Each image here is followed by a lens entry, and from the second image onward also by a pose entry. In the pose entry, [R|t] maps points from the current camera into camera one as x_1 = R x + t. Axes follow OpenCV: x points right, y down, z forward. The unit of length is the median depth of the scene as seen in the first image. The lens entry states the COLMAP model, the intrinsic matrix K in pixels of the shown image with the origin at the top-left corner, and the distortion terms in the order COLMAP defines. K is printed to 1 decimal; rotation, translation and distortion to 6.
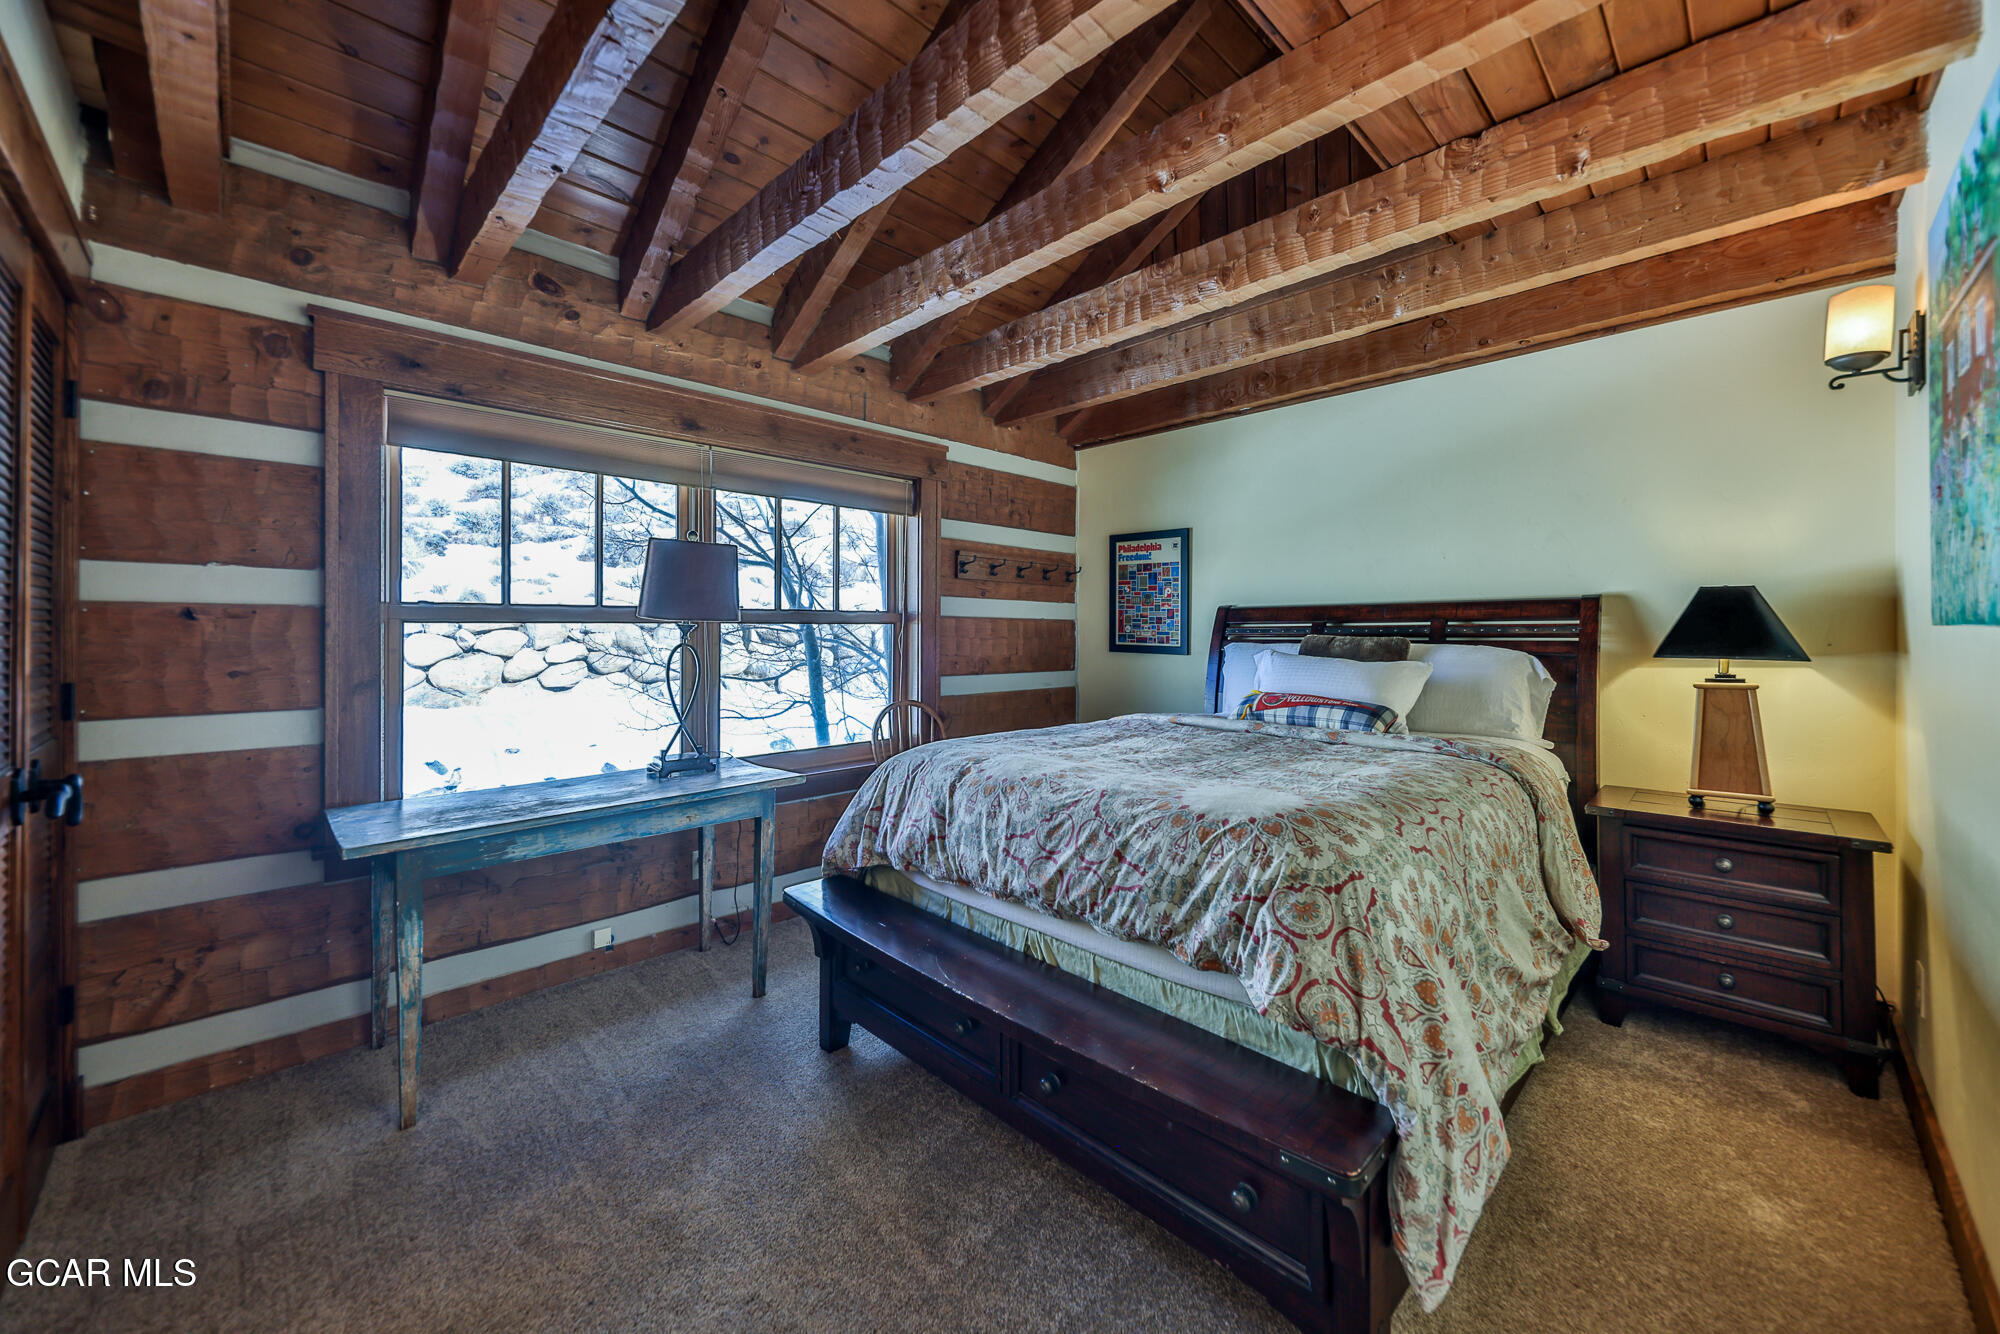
lens RADIAL K [[753.8, 0, 1006.8], [0, 753.8, 617.6], [0, 0, 1]] dist [0.002266, 0.000144]
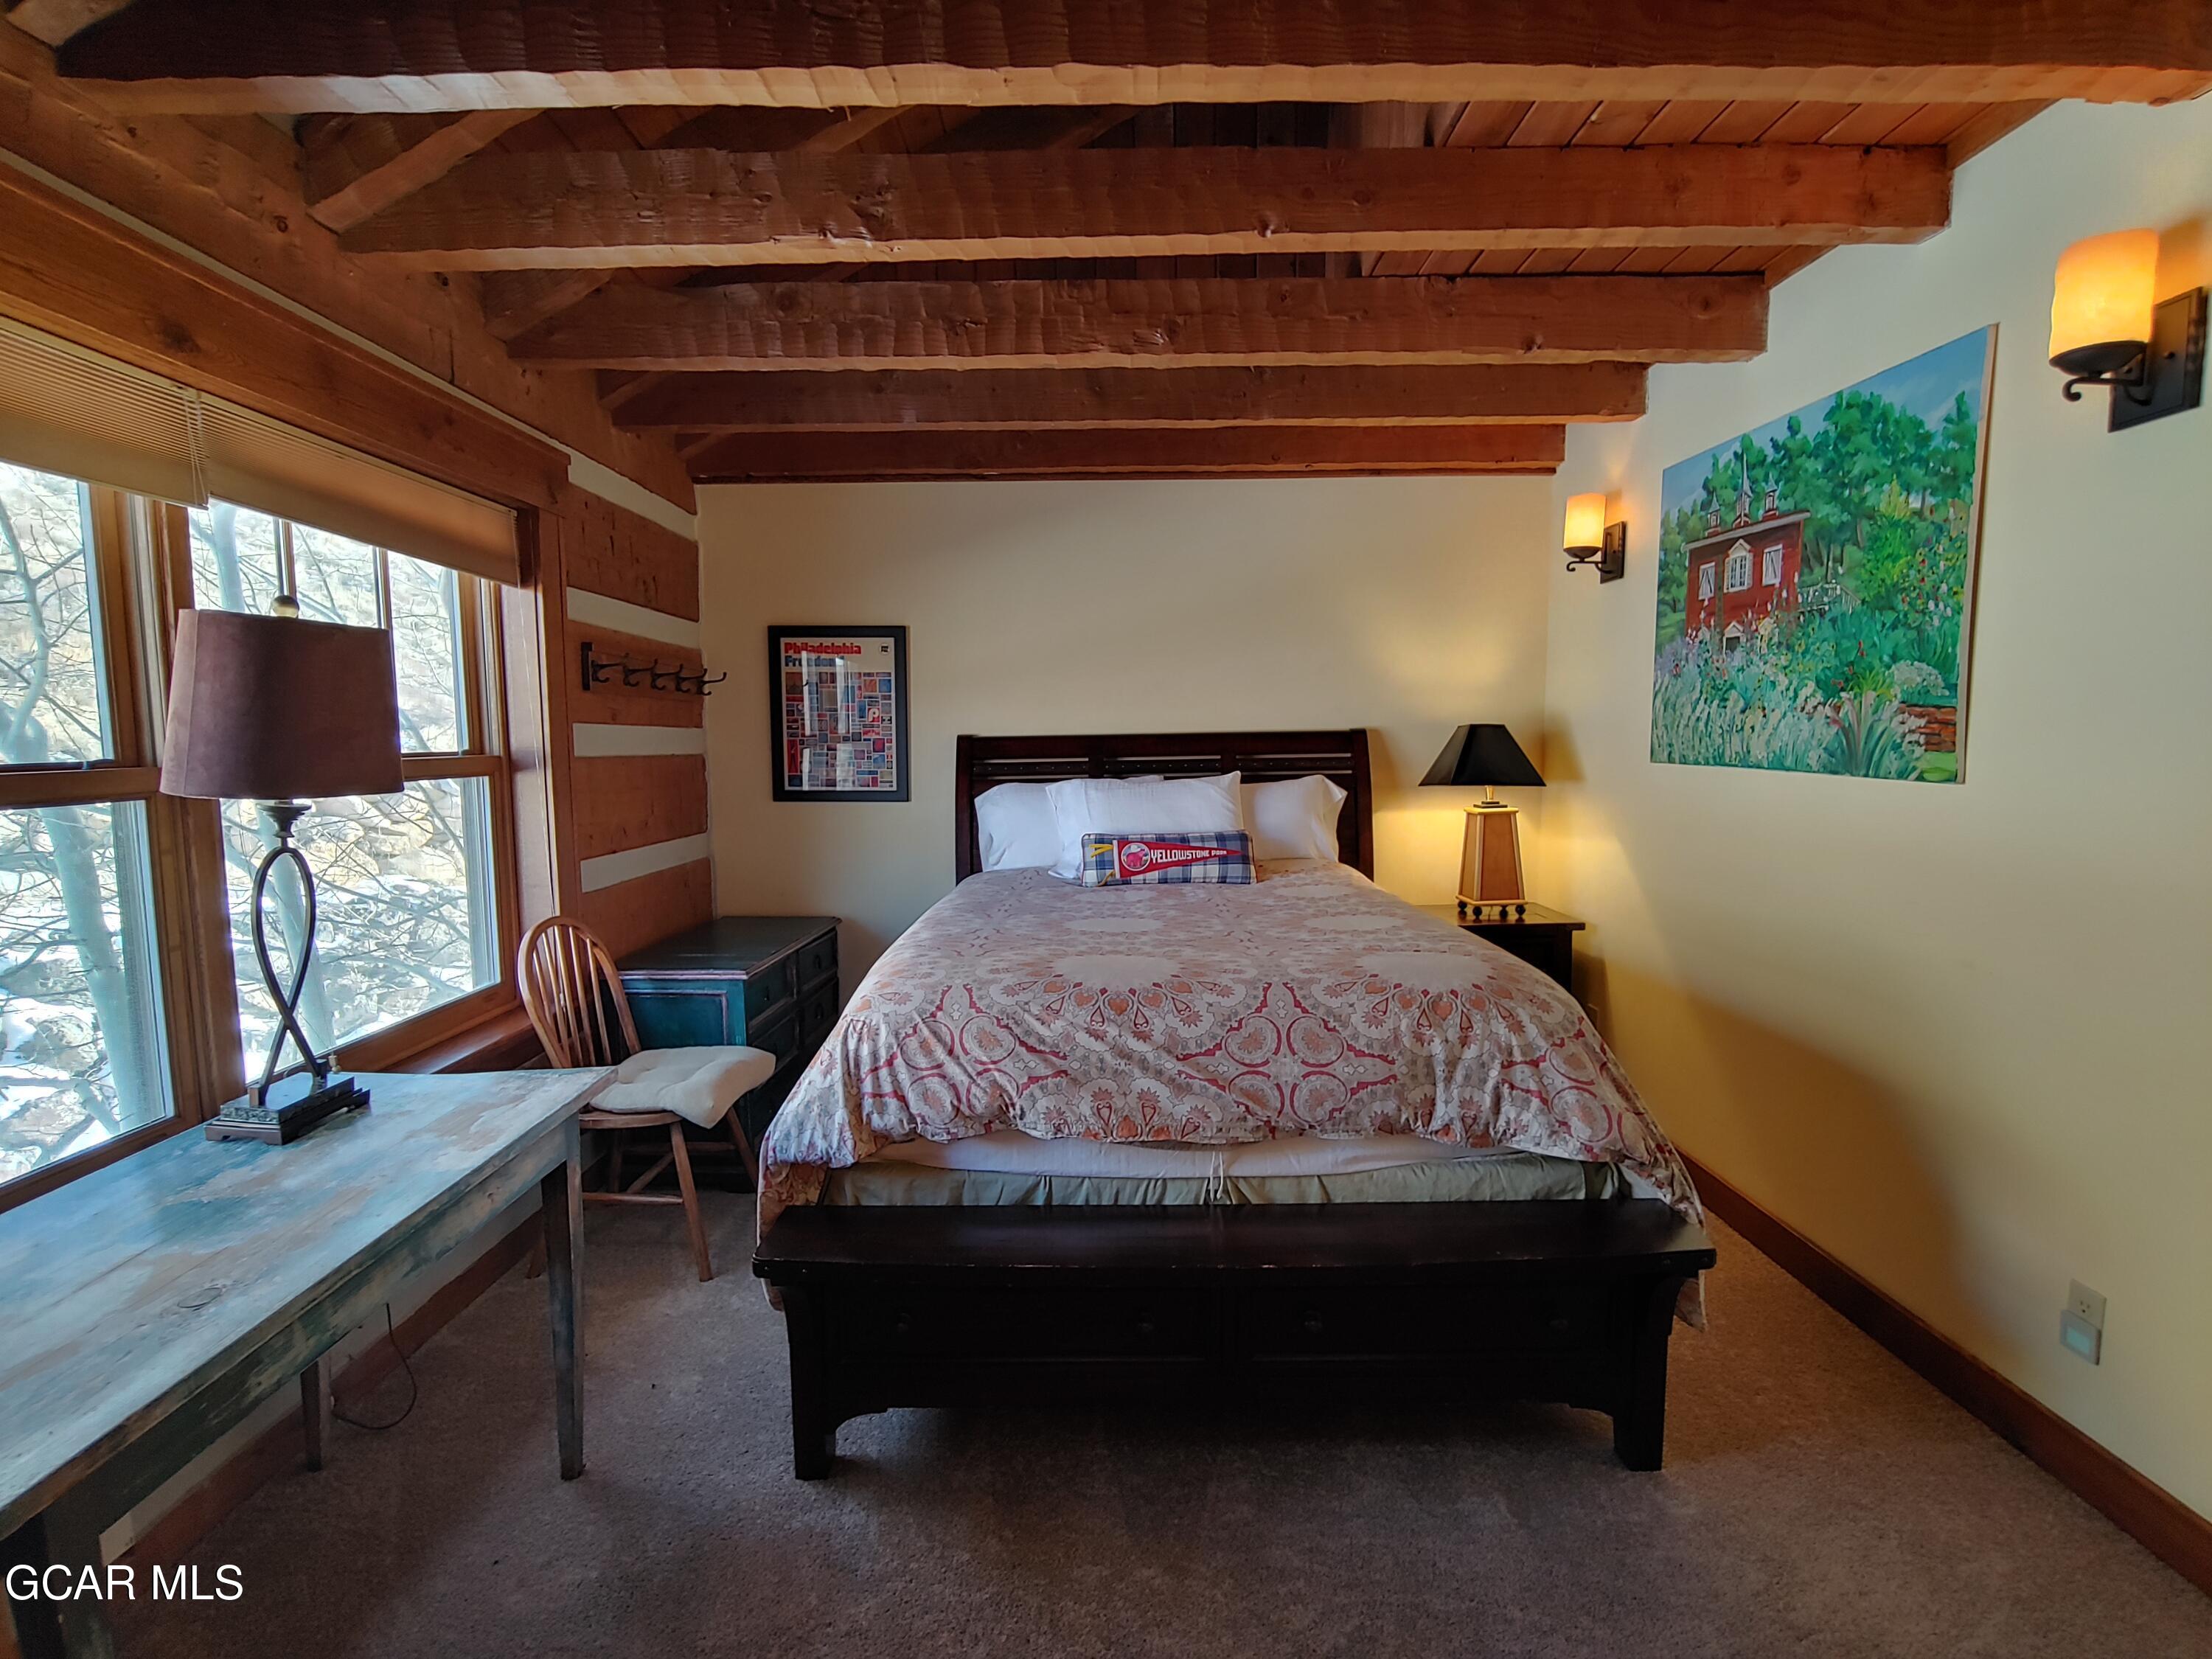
lens RADIAL K [[1054.2, 0, 1106.0], [0, 1054.2, 829.5], [0, 0, 1]] dist [-0.011857, -0.000315]
pose [[0.707639, -0.073041, 0.702788, -0.412695], [0.002208, 0.994866, 0.101173, -0.031672], [-0.706570, -0.070042, 0.704168, 0.167737]]
